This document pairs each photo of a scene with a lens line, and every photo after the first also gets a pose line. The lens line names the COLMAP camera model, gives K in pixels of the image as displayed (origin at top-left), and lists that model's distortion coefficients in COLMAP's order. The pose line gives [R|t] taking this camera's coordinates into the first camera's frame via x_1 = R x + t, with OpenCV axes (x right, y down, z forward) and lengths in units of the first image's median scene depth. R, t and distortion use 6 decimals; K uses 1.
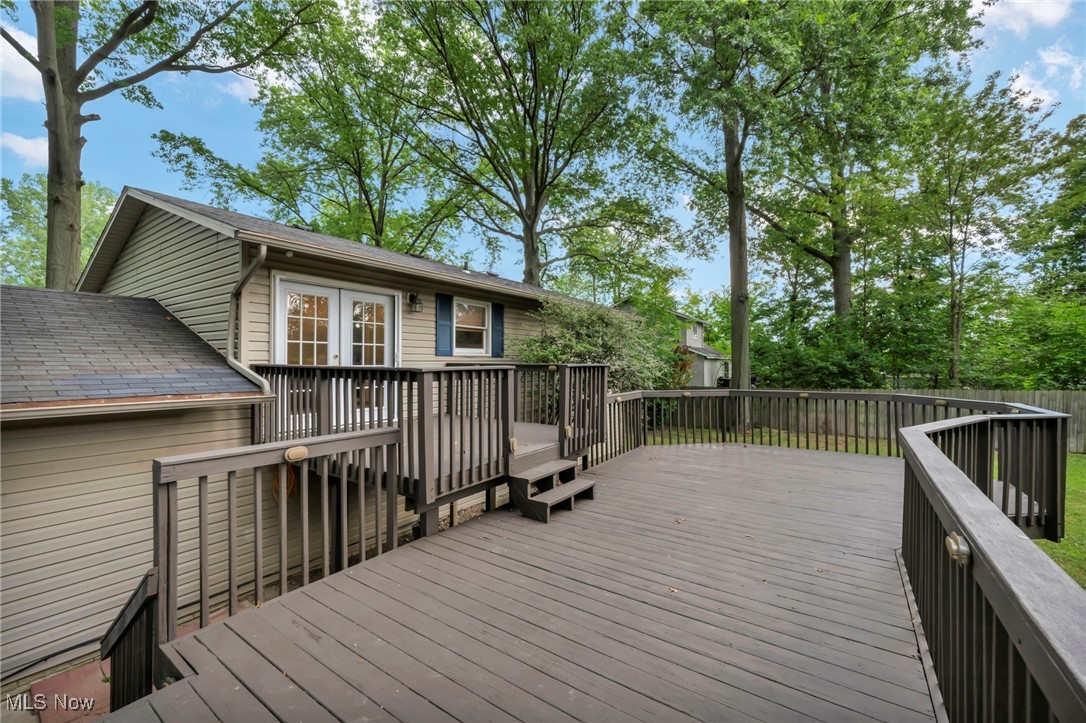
lens RADIAL K [[431.3, 0, 557.8], [0, 431.3, 361.1], [0, 0, 1]] dist [-0.011019, -0.000080]
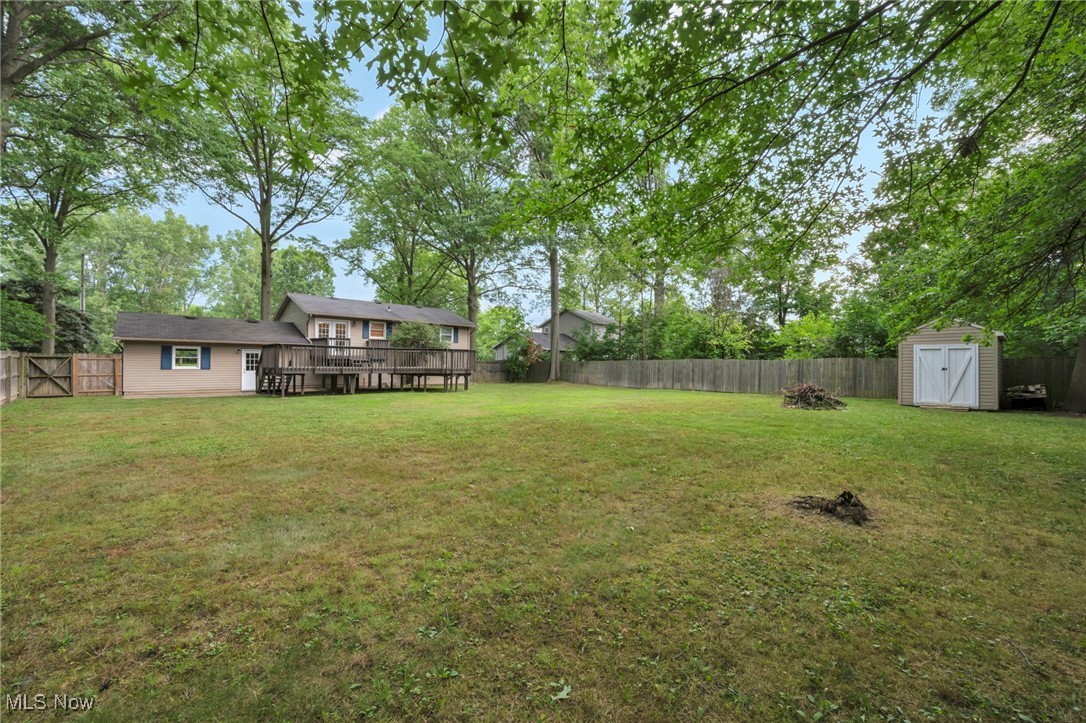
lens RADIAL K [[431.3, 0, 542.5], [0, 431.3, 360.8], [0, 0, 1]] dist [-0.011019, -0.000080]
pose [[0.971912, 0.022347, -0.234282, 0.665491], [-0.021859, 0.999750, 0.004681, 0.040744], [0.234328, 0.000572, 0.972157, -0.692493]]
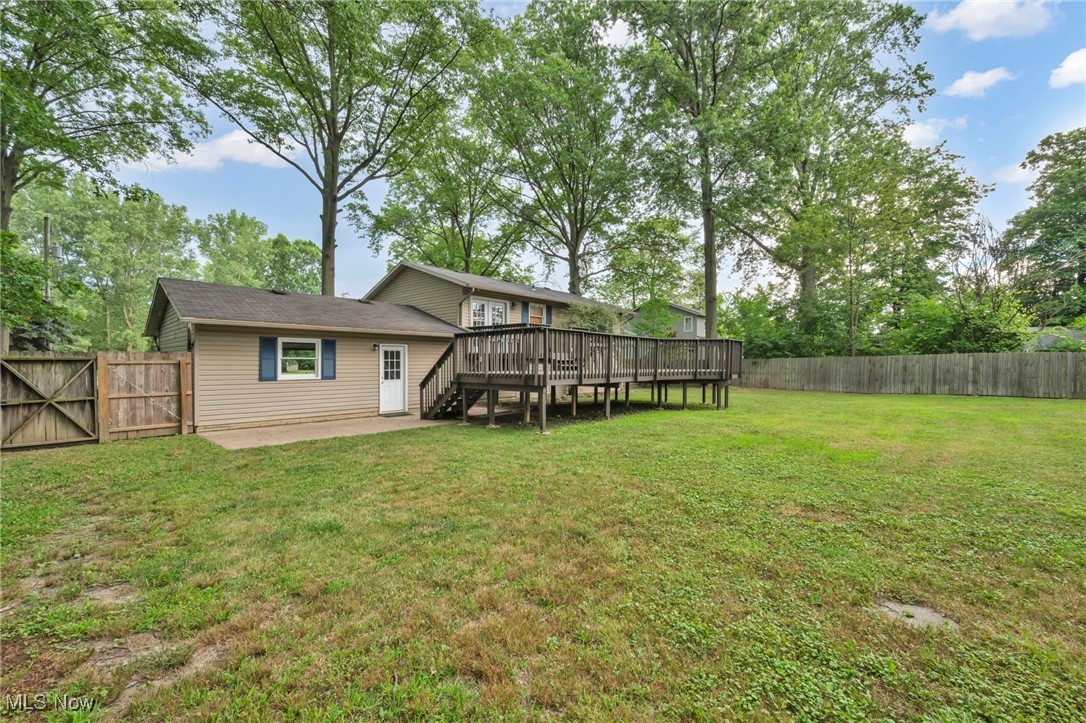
lens RADIAL K [[431.3, 0, 545.6], [0, 431.3, 362.3], [0, 0, 1]] dist [-0.011019, -0.000080]
pose [[0.987353, 0.006698, -0.158396, 0.073019], [-0.006629, 0.999978, 0.000964, 0.056758], [0.158399, 0.000098, 0.987375, -0.433015]]
